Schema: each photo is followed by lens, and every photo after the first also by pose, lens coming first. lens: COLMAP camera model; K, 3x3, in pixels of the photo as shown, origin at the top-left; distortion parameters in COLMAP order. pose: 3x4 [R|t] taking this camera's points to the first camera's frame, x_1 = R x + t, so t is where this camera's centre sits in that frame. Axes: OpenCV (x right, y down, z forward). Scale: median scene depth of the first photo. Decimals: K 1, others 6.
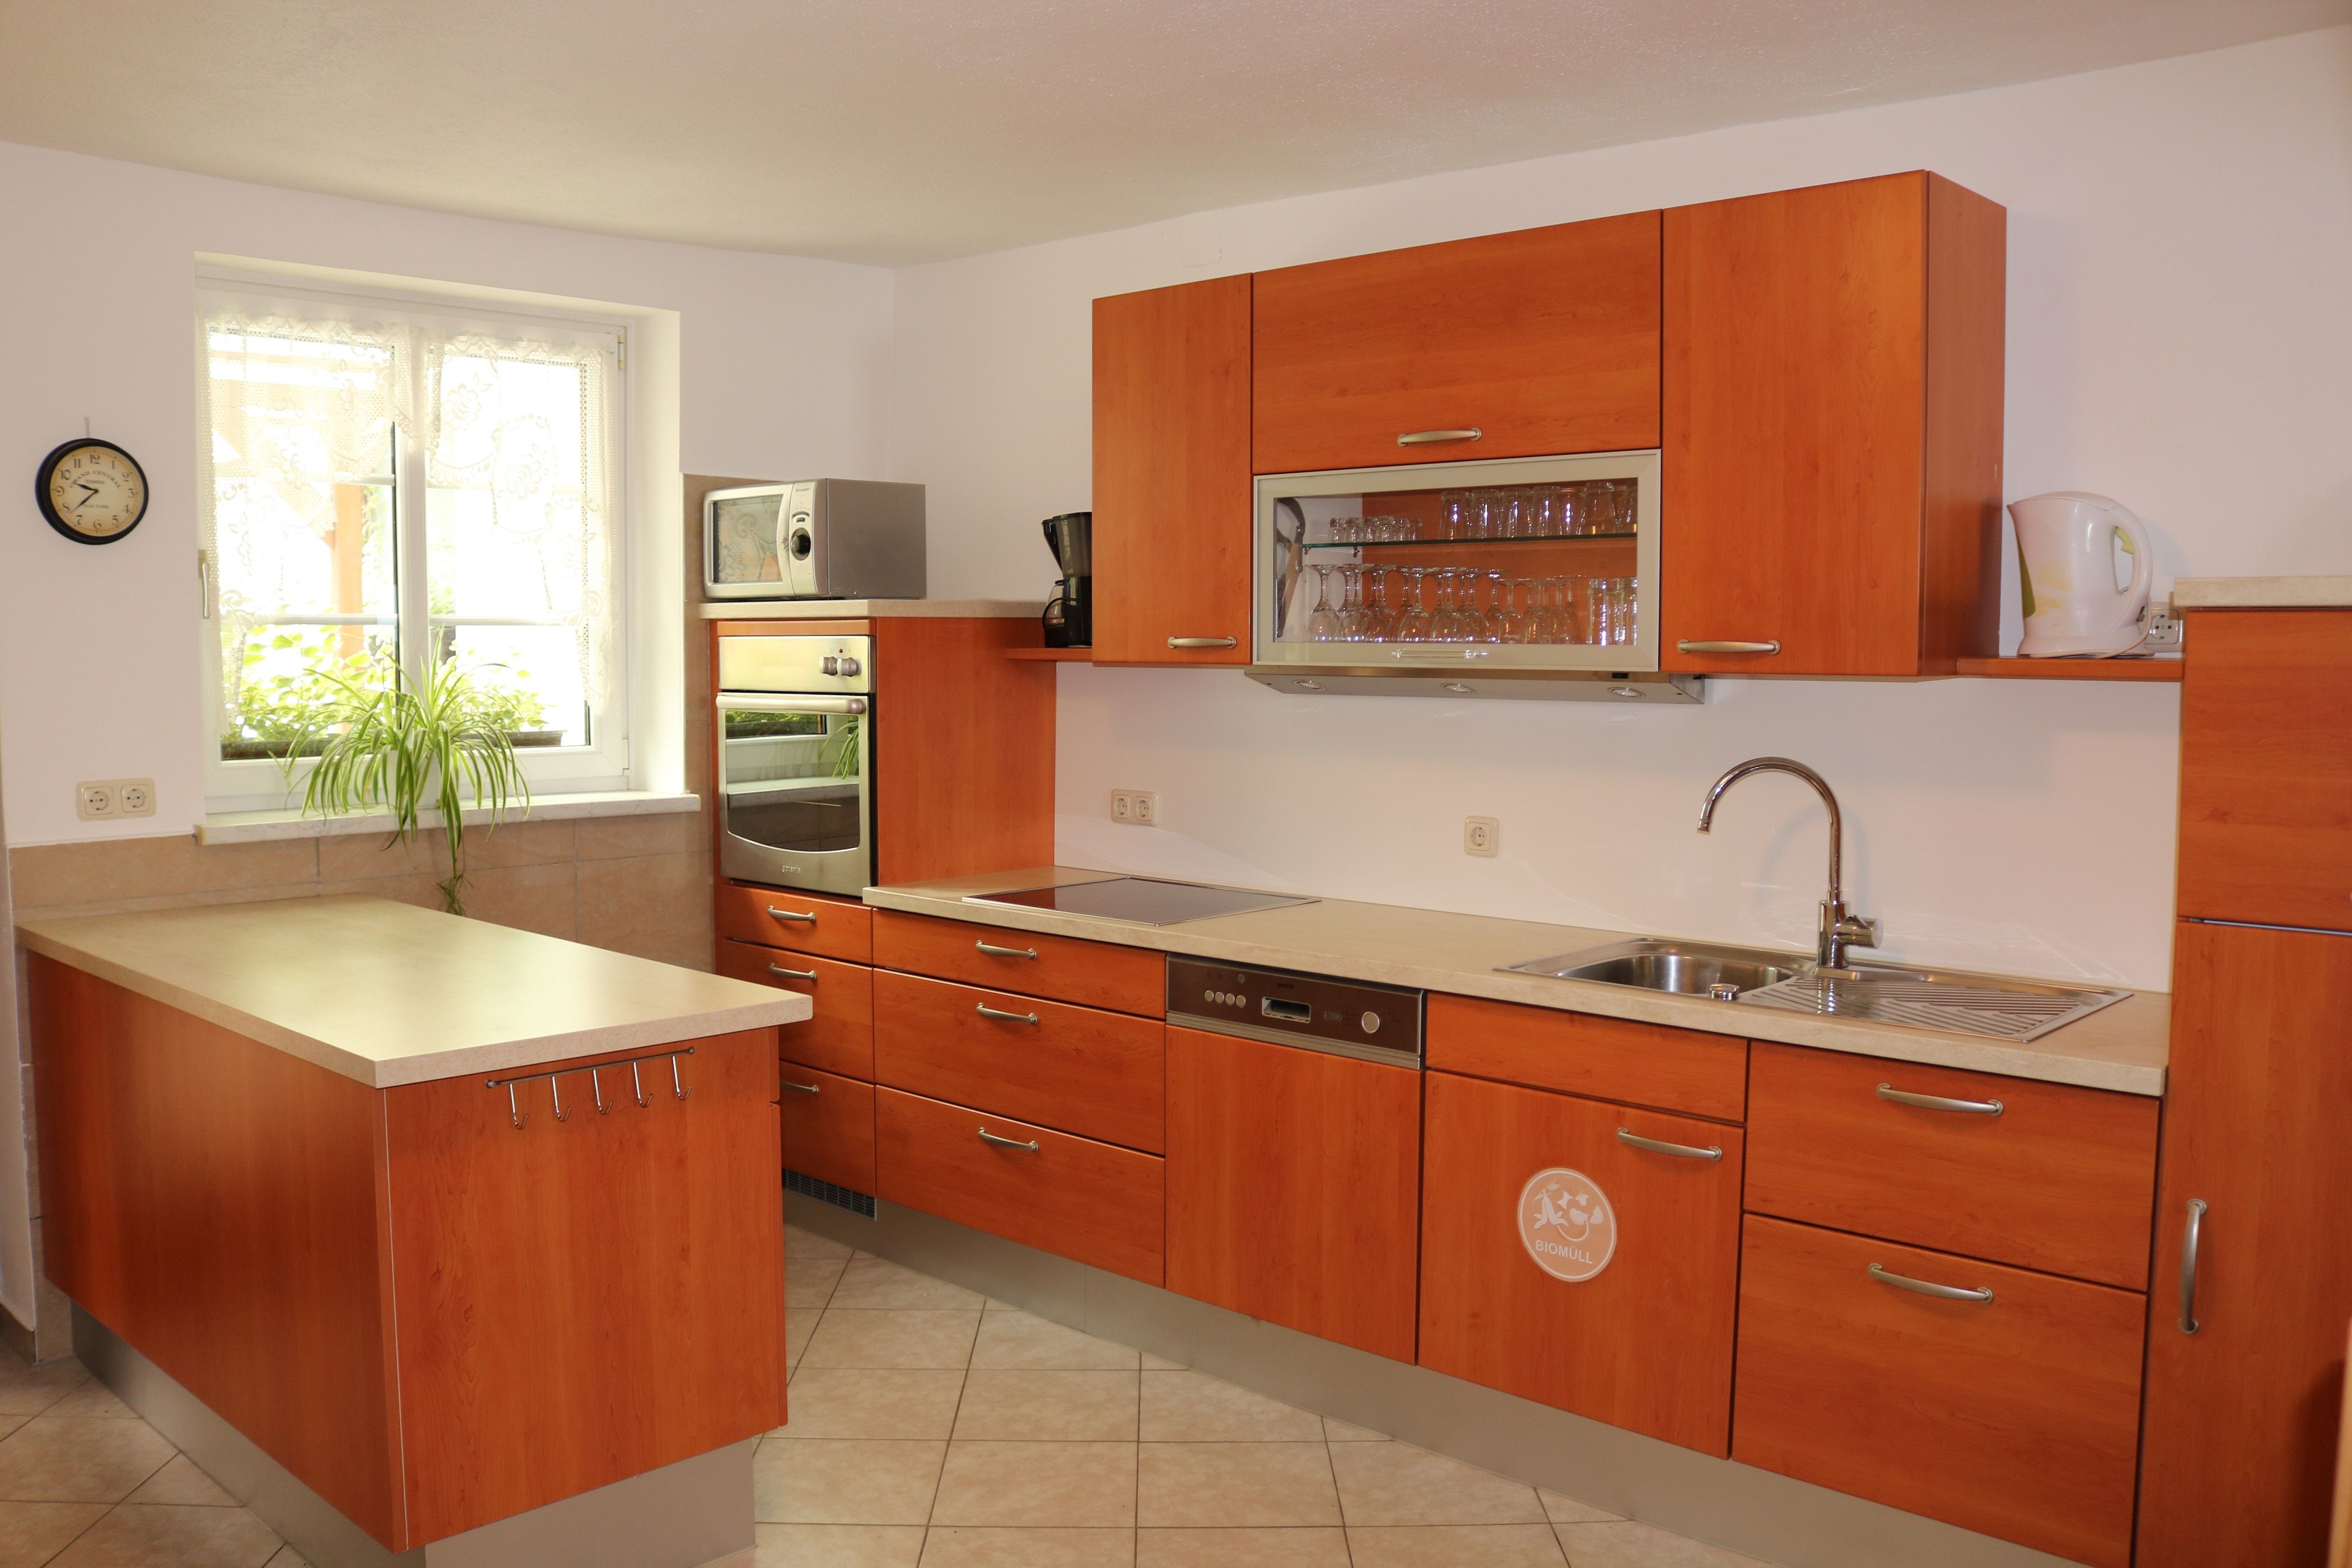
lens RADIAL K [[1969.5, 0, 1176.0], [0, 1969.5, 784.0], [0, 0, 1]] dist [-0.131009, 0.134571]
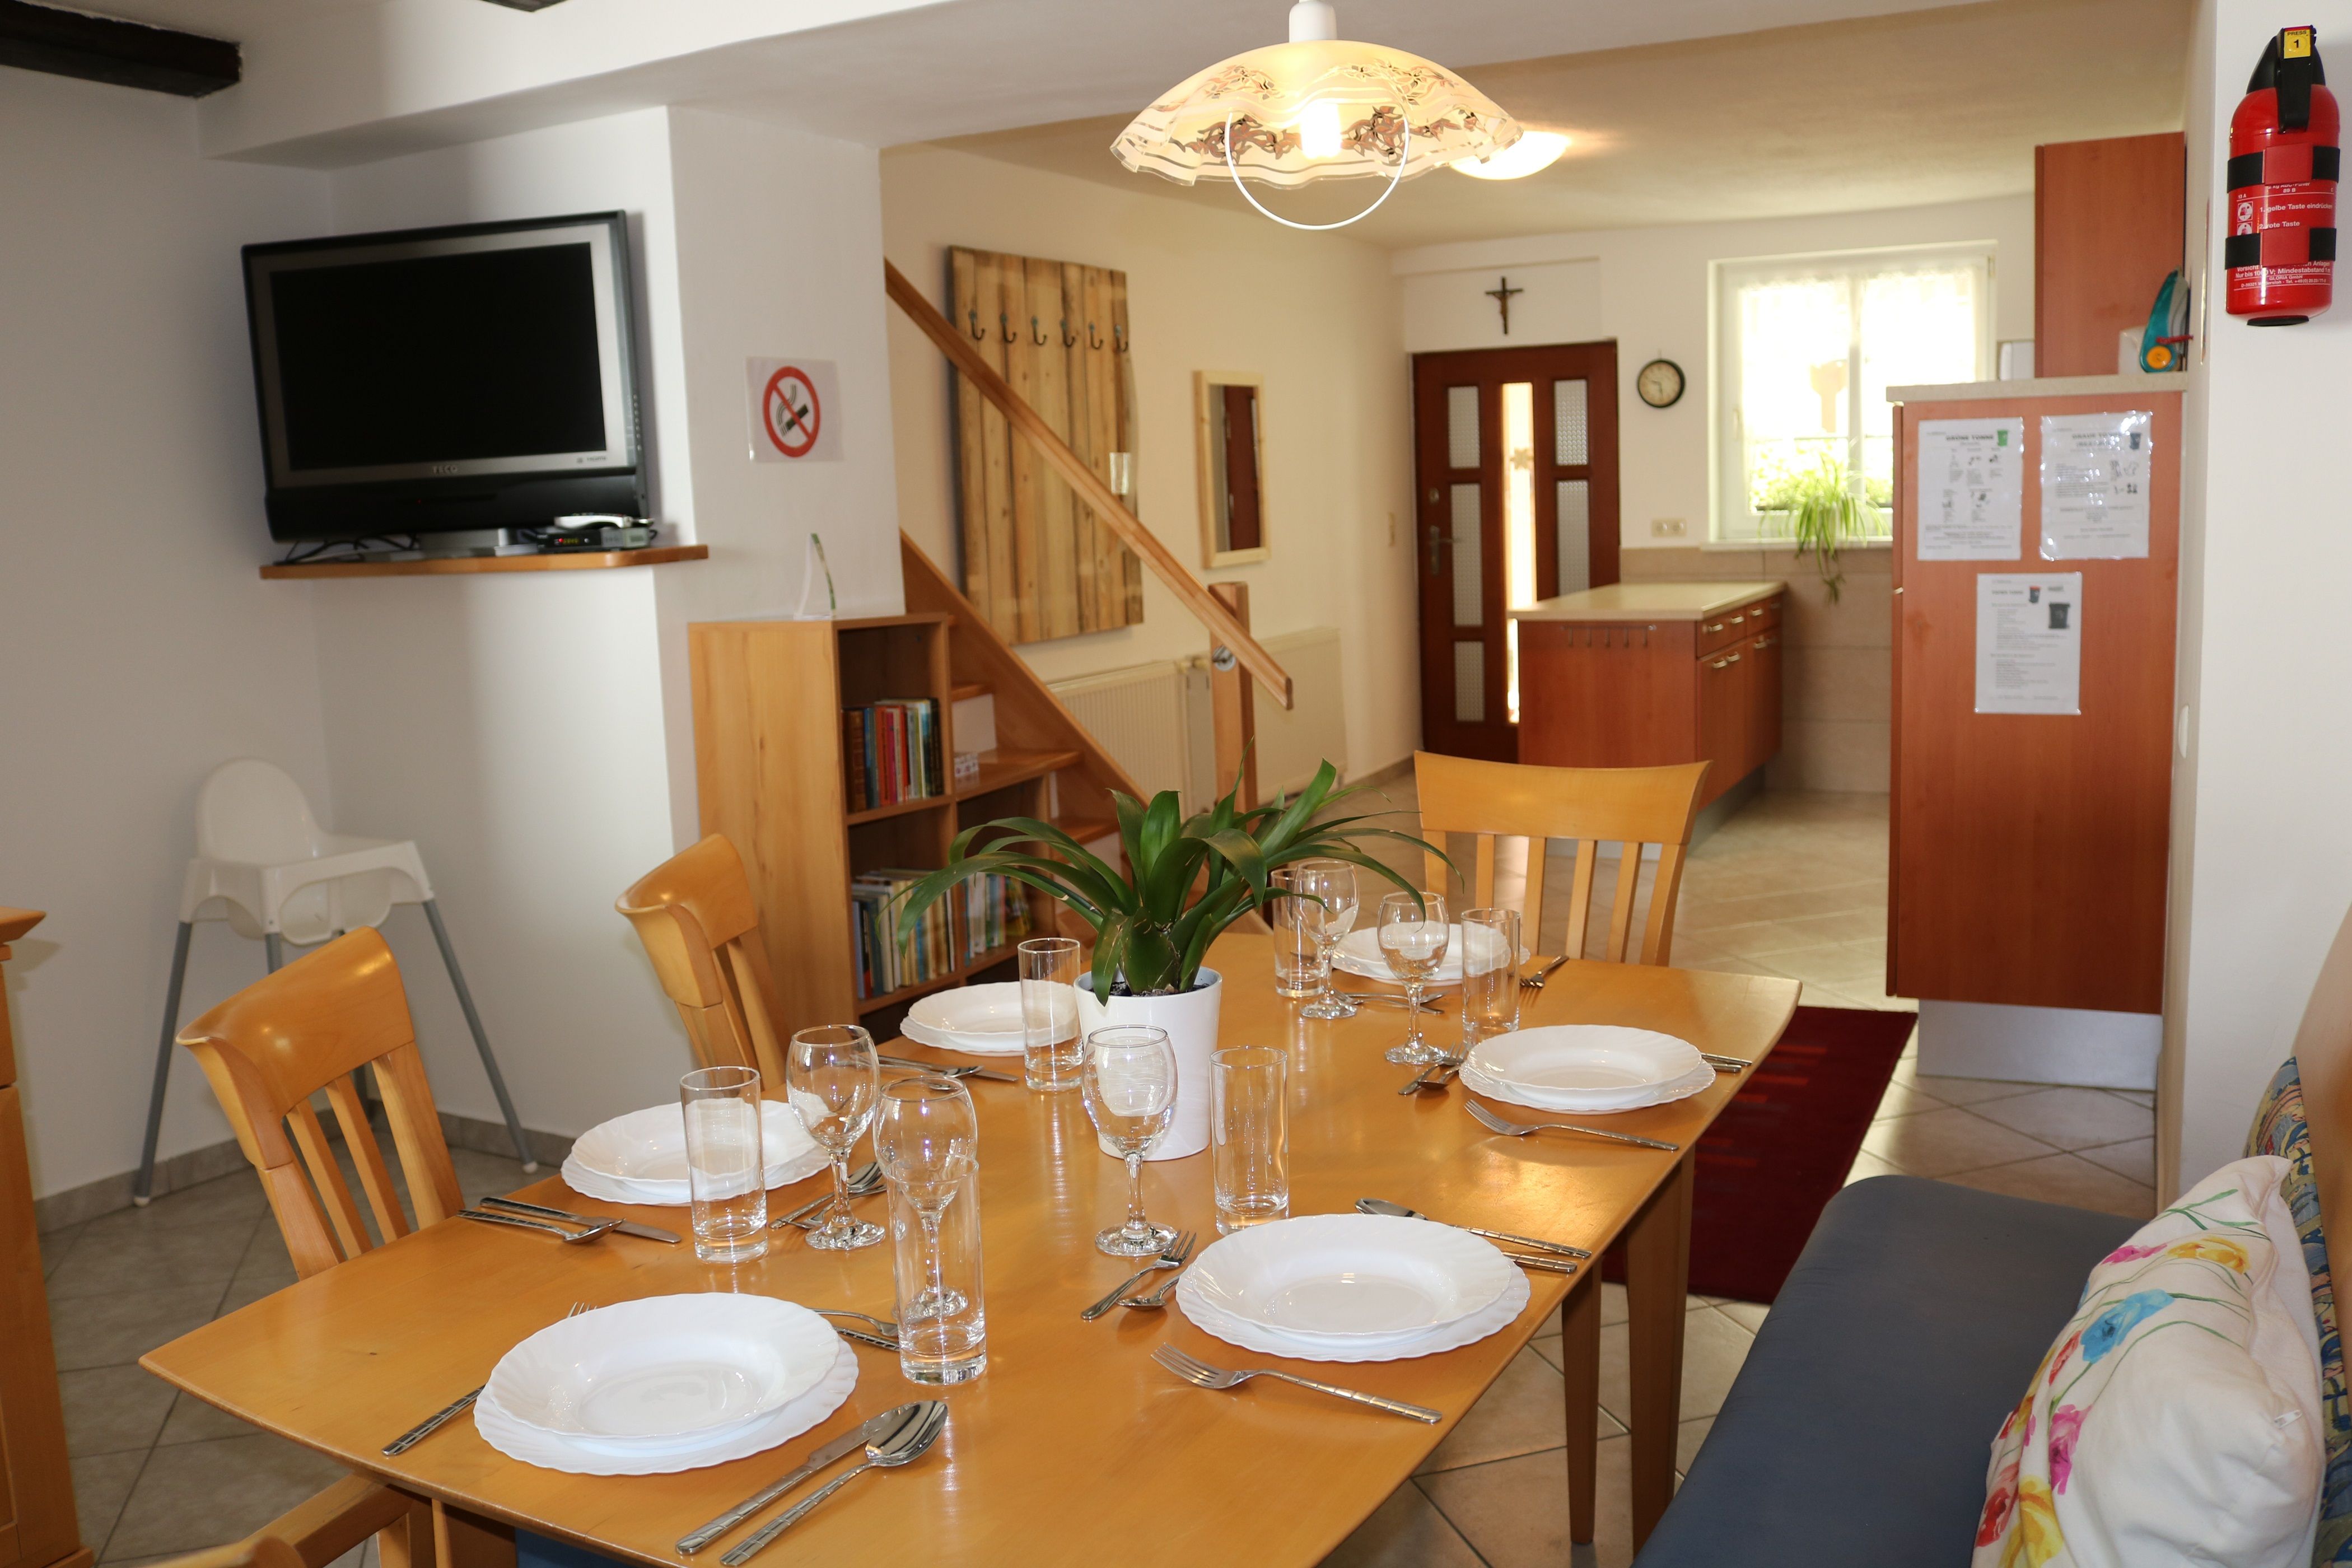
lens RADIAL K [[1969.5, 0, 1176.0], [0, 1969.5, 784.0], [0, 0, 1]] dist [-0.131009, 0.134571]
pose [[0.330386, 0.128190, -0.935100, 1.265588], [-0.028109, 0.991631, 0.126008, 0.030362], [0.943427, -0.015346, 0.331225, -0.226885]]
